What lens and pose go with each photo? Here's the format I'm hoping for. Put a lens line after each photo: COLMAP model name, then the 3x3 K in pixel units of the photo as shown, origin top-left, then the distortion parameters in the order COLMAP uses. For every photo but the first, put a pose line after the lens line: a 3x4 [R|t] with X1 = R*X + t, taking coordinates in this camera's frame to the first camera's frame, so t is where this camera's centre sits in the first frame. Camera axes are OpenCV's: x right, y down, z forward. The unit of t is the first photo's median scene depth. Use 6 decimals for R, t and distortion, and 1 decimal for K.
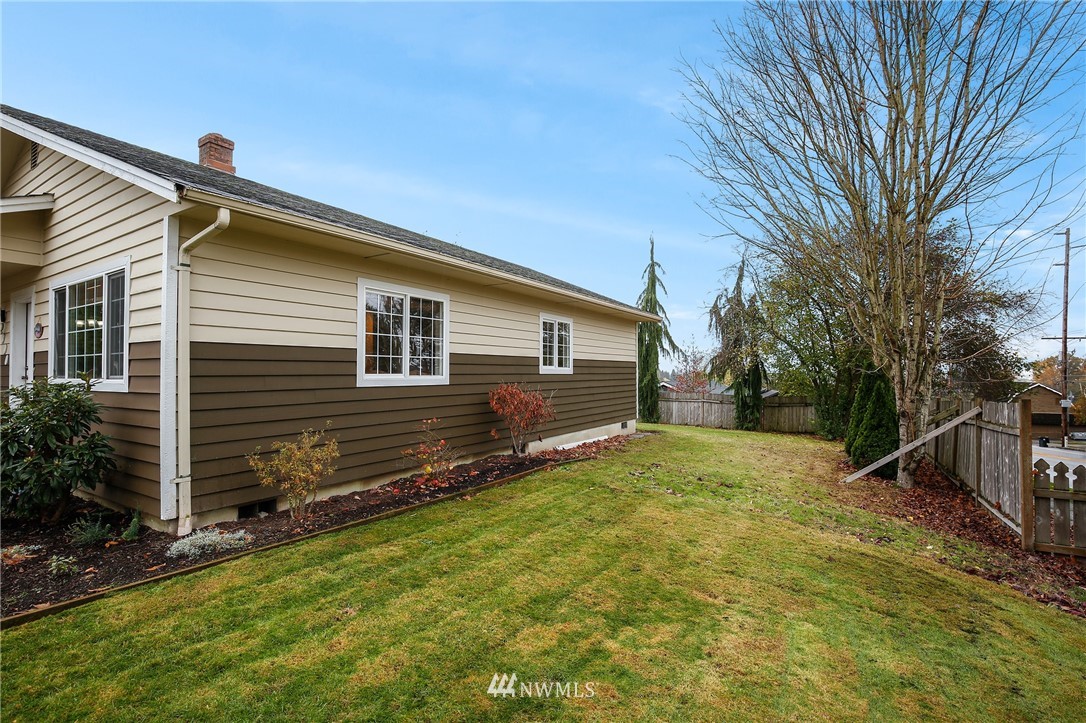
lens RADIAL K [[505.0, 0, 547.1], [0, 505.0, 362.8], [0, 0, 1]] dist [-0.029760, 0.005982]
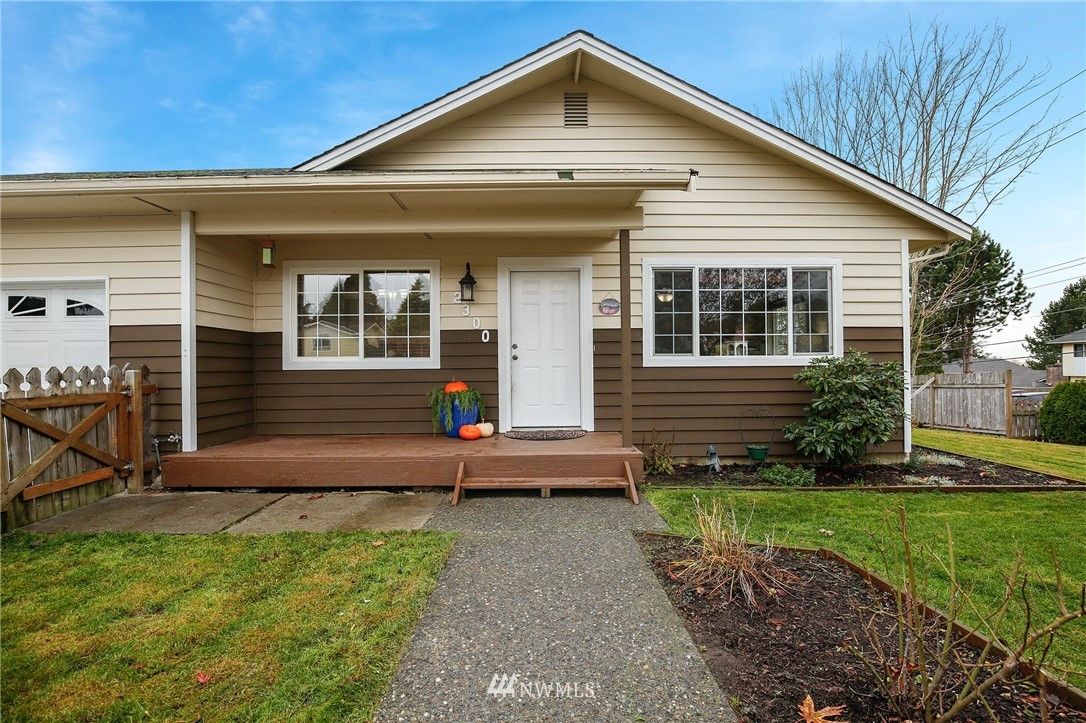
lens RADIAL K [[505.0, 0, 547.1], [0, 505.0, 362.8], [0, 0, 1]] dist [-0.029760, 0.005982]
pose [[0.842555, 0.001160, 0.538610, -1.225010], [-0.005940, 0.999957, 0.007139, 0.027073], [-0.538578, -0.009214, 0.842525, 0.179086]]
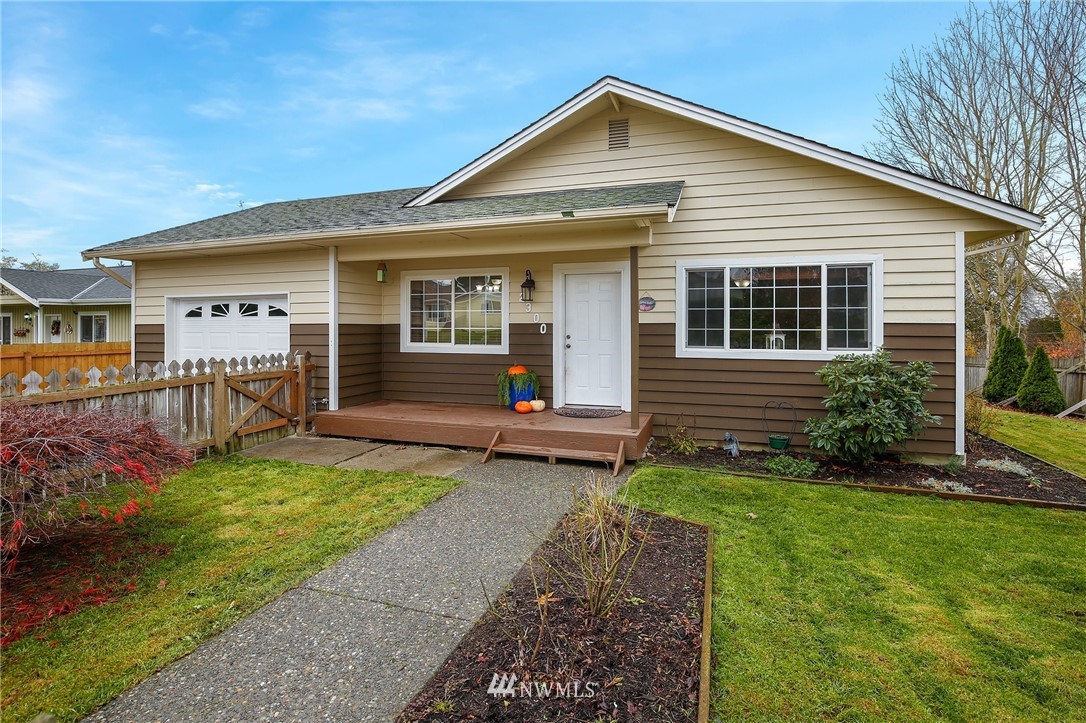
lens RADIAL K [[515.1, 0, 543.7], [0, 515.1, 324.8], [0, 0, 1]] dist [-0.020951, -0.000020]
pose [[0.971910, 0.007302, 0.235238, -1.123191], [-0.010849, 0.999846, 0.013791, -0.024111], [-0.235101, -0.015956, 0.971840, -0.040098]]
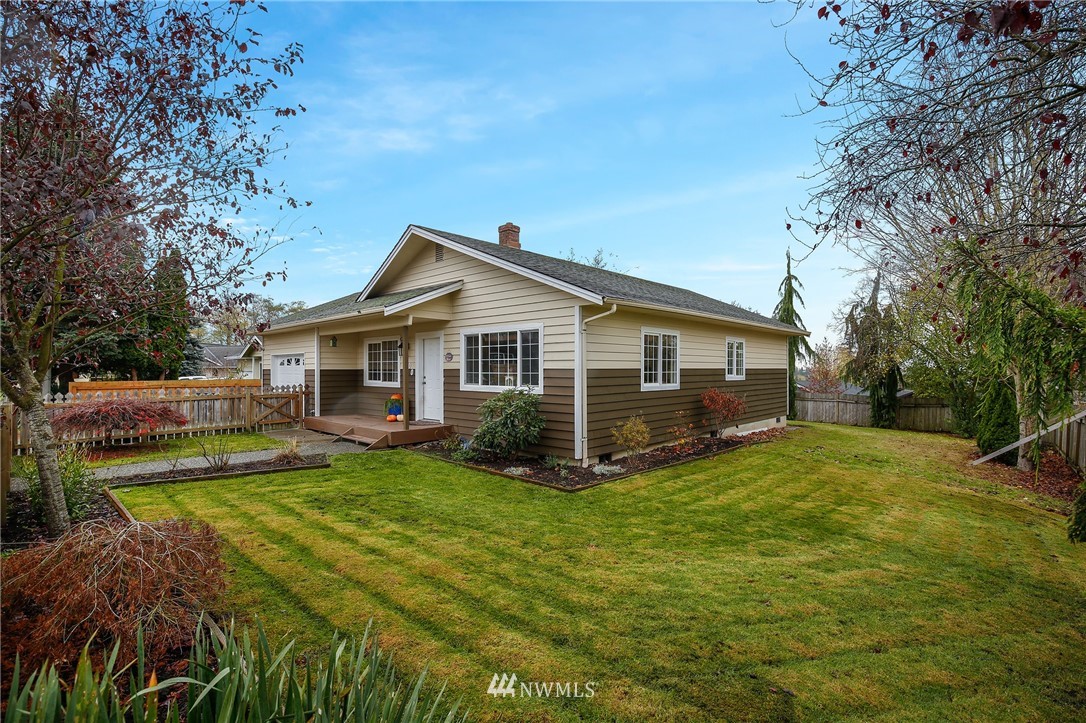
lens RADIAL K [[505.0, 0, 547.1], [0, 505.0, 362.8], [0, 0, 1]] dist [-0.029760, 0.005982]
pose [[0.979968, 0.001007, -0.199154, -0.247218], [0.000735, 0.999962, 0.008674, -0.044363], [0.199155, -0.008646, 0.979930, -0.509503]]
